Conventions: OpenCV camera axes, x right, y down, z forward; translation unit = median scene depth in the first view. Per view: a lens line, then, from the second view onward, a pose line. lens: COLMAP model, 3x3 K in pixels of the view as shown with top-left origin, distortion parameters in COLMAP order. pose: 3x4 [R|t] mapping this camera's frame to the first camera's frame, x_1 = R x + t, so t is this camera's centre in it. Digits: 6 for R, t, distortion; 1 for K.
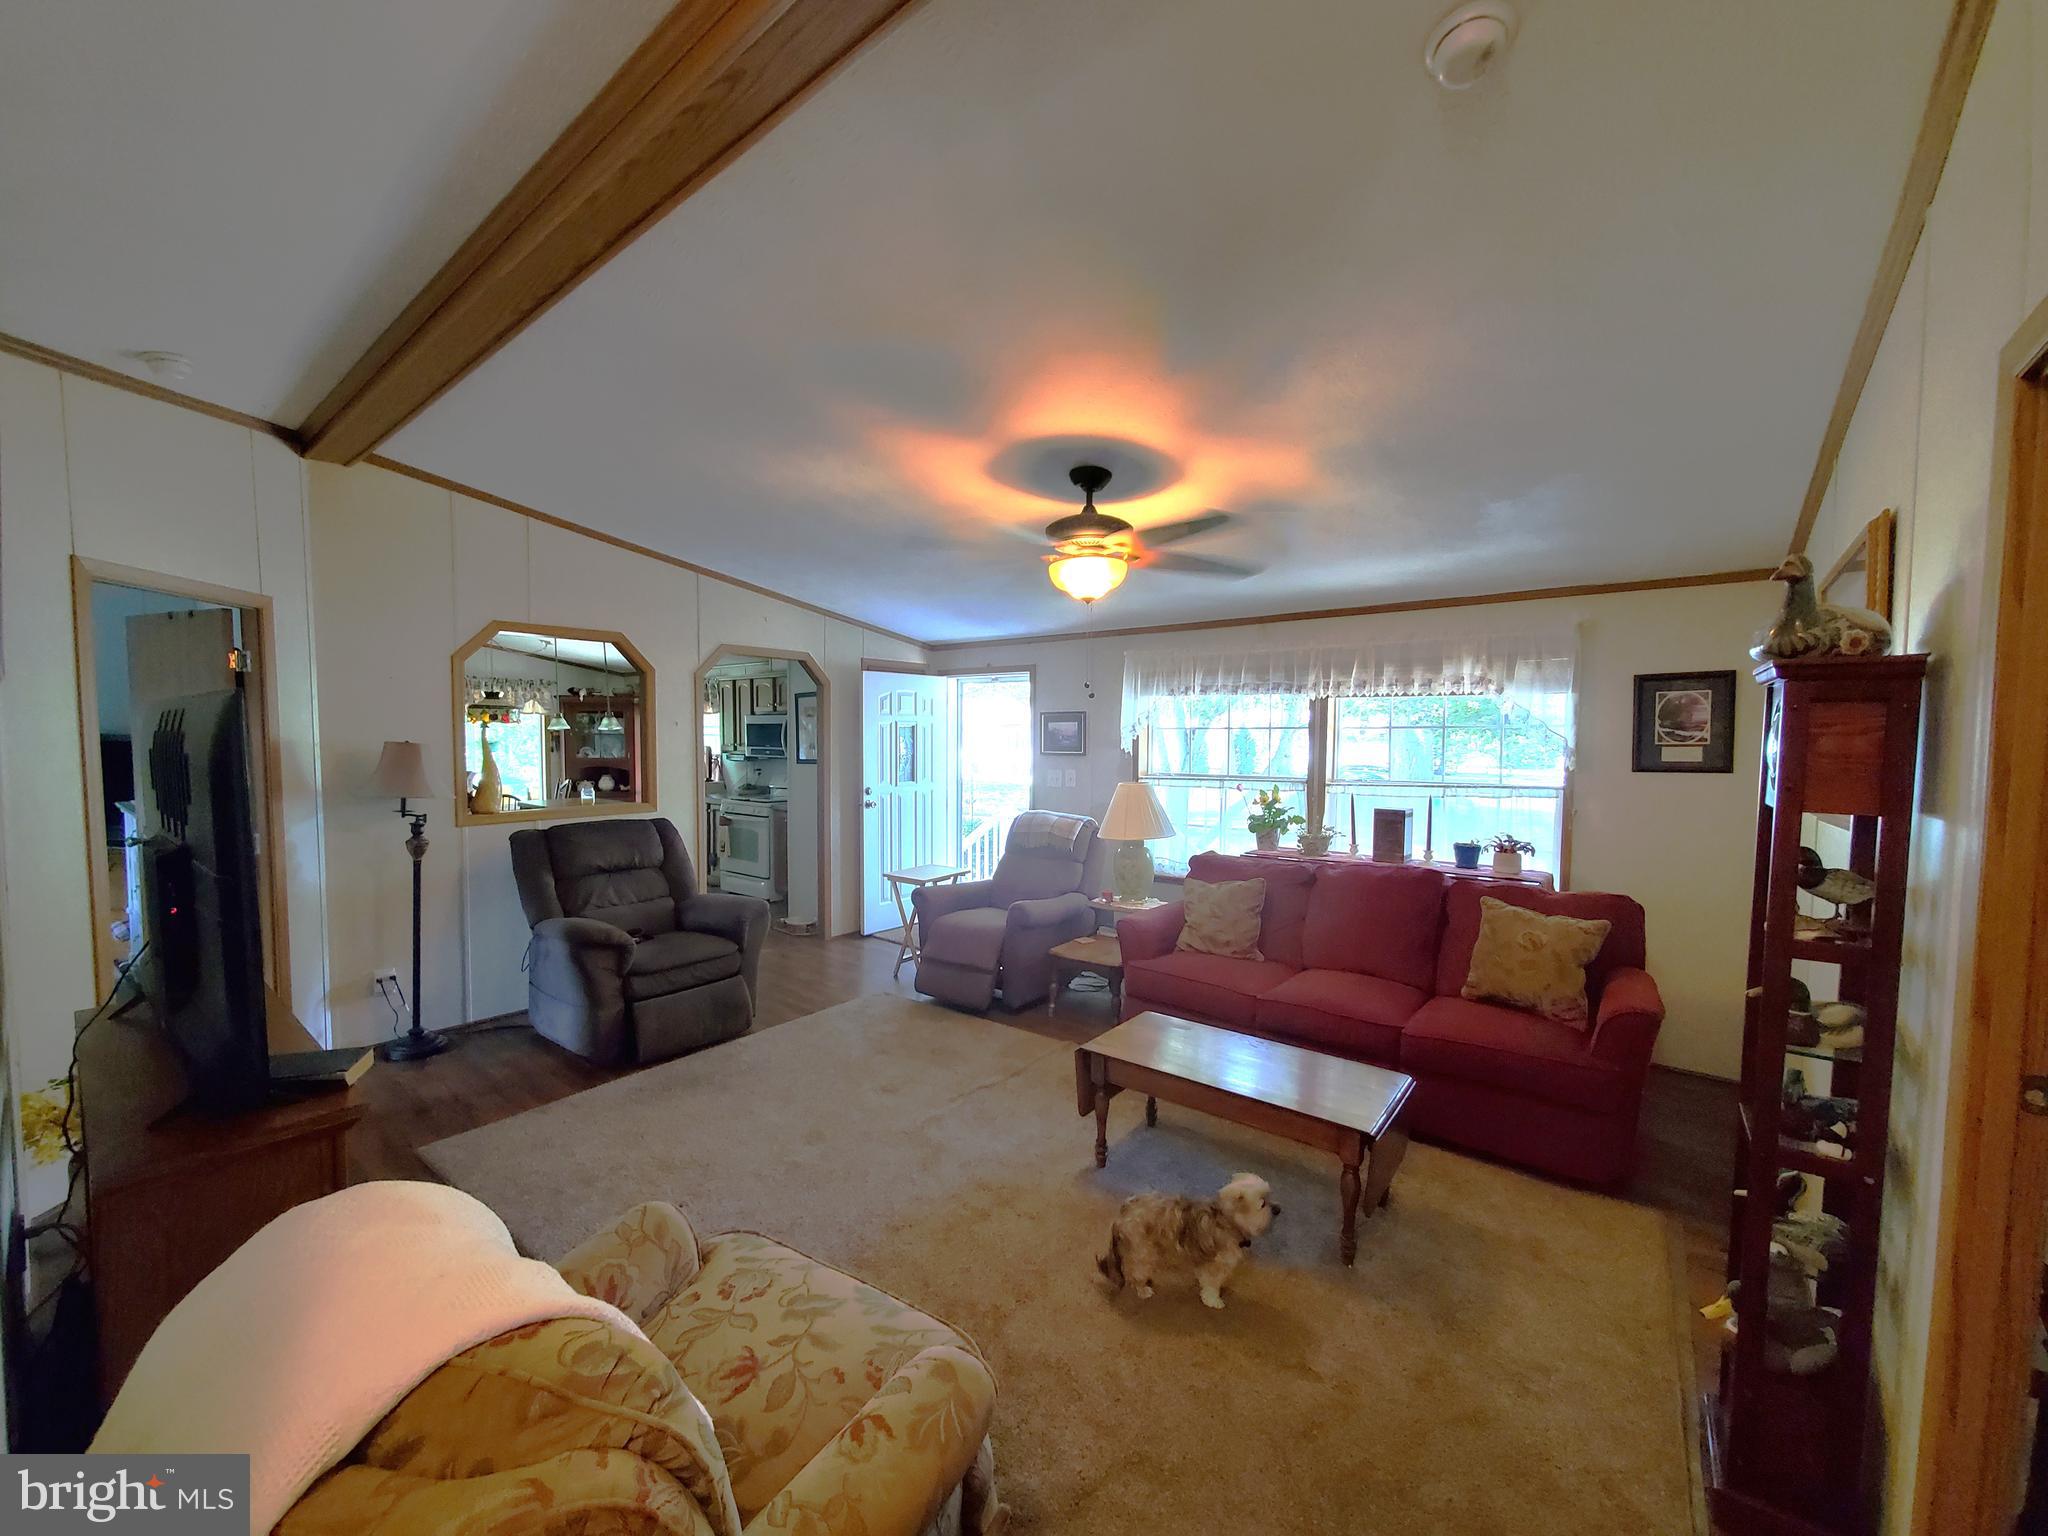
lens RADIAL K [[809.0, 0, 985.1], [0, 809.0, 781.1], [0, 0, 1]] dist [0.000222, 0.000554]
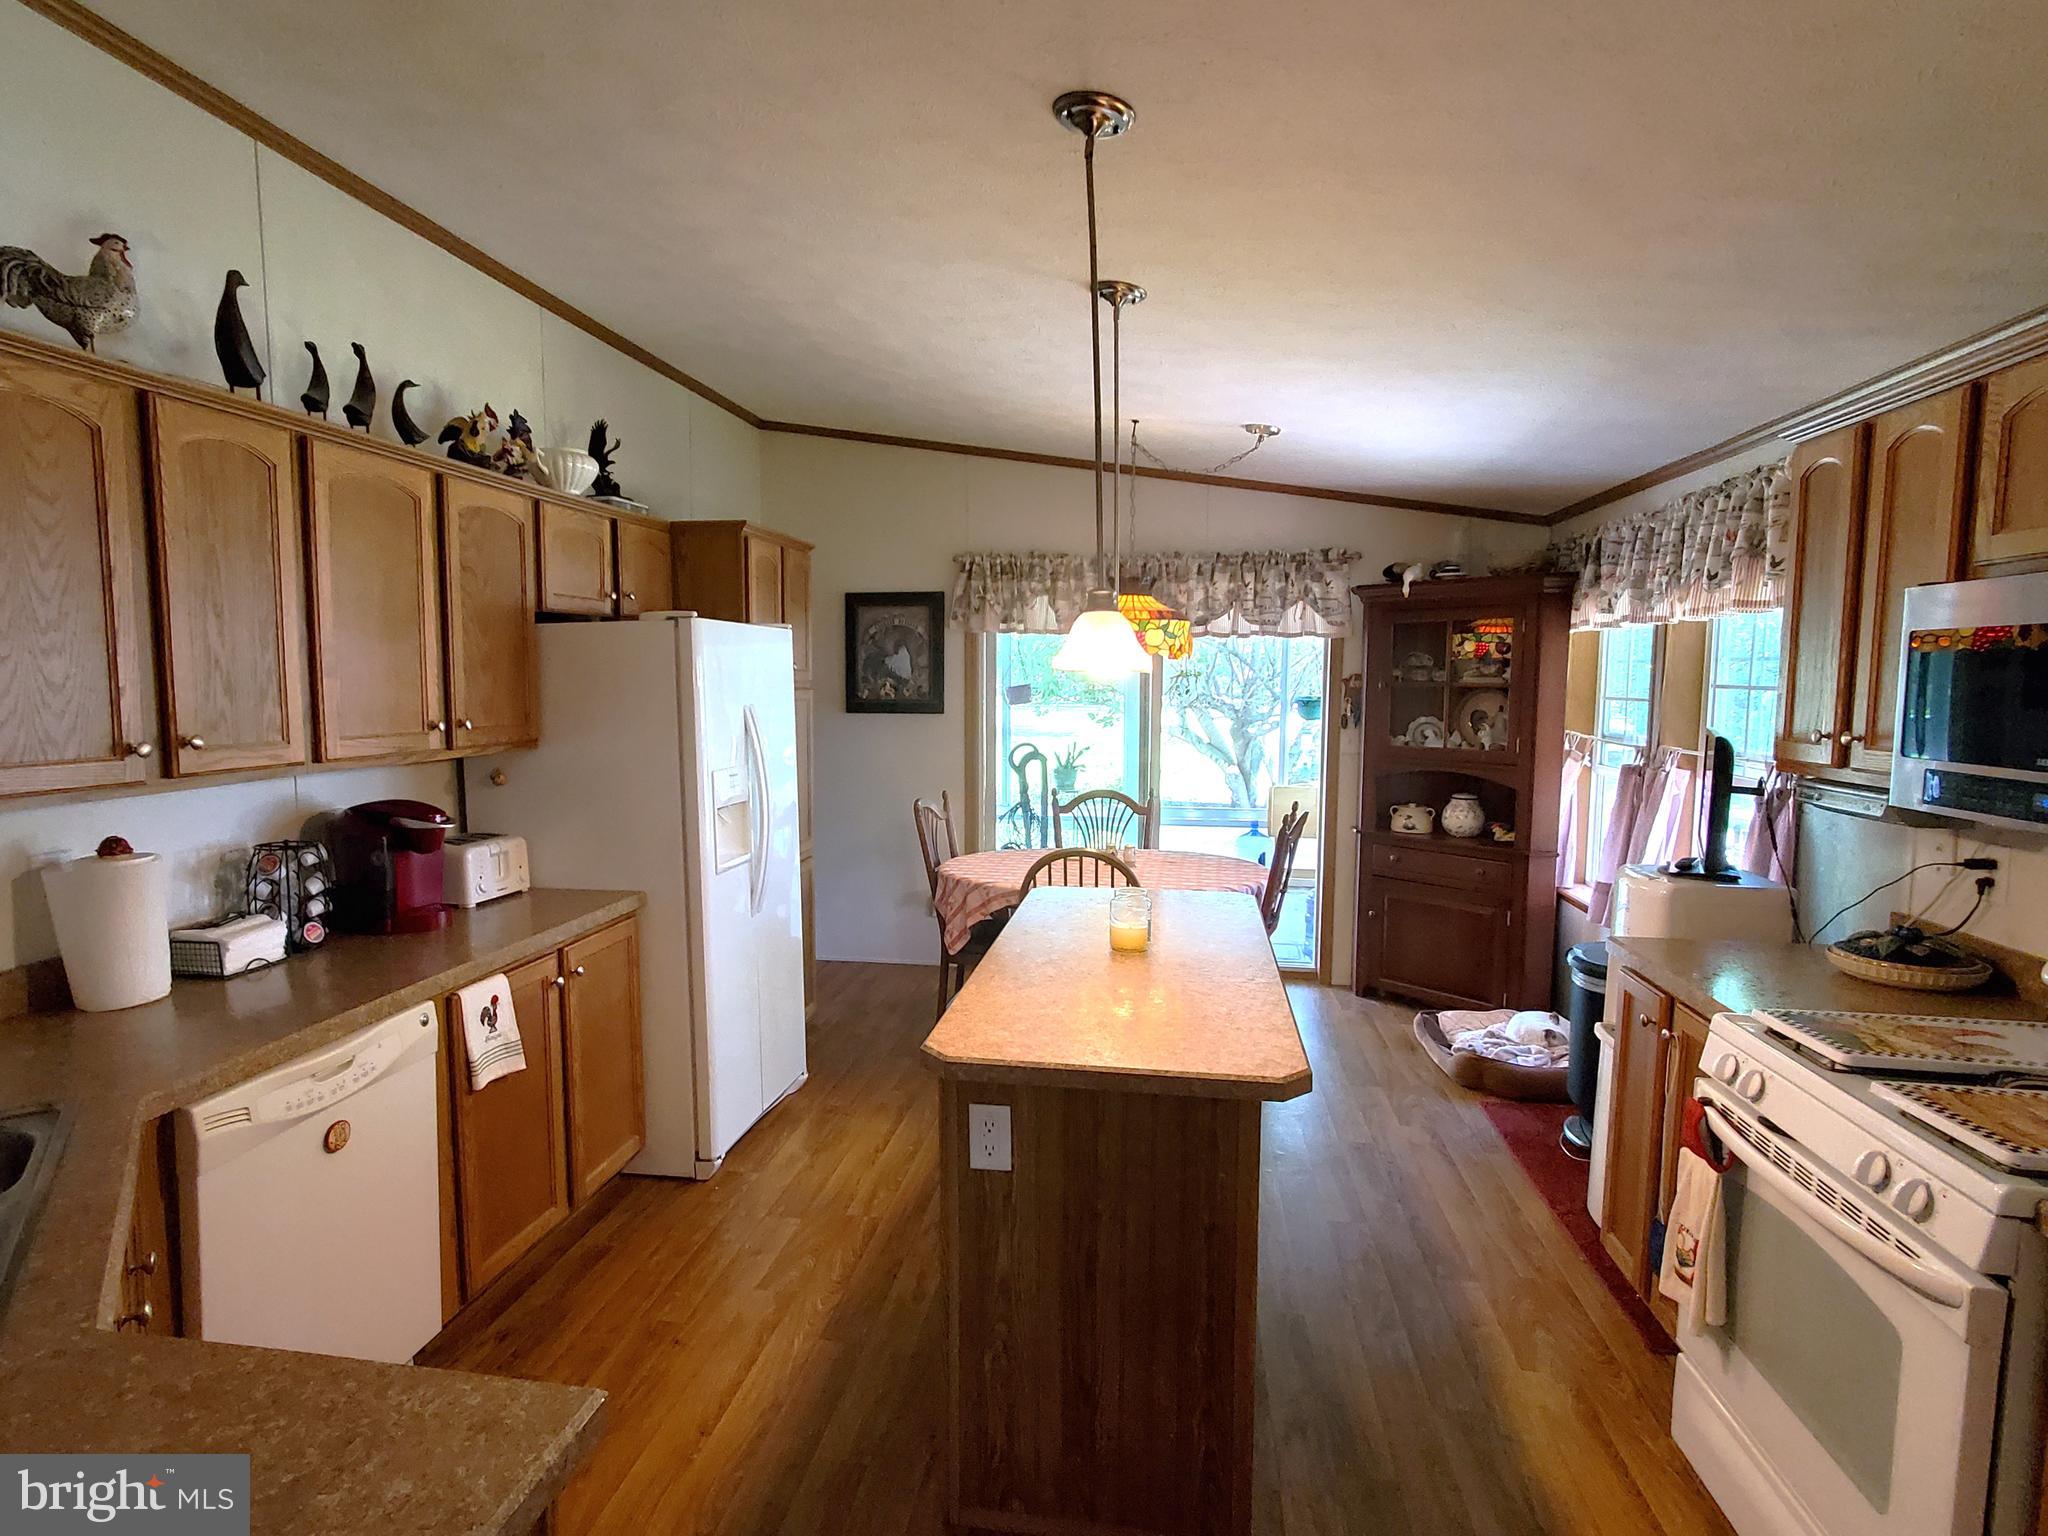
lens RADIAL K [[1109.8, 0, 965.5], [0, 1109.8, 789.4], [0, 0, 1]] dist [-0.017977, 0.001174]
pose [[0.510475, 0.085755, -0.855606, -0.174681], [-0.052801, 0.996263, 0.068350, -0.038380], [0.858270, 0.010286, 0.513095, 0.634424]]
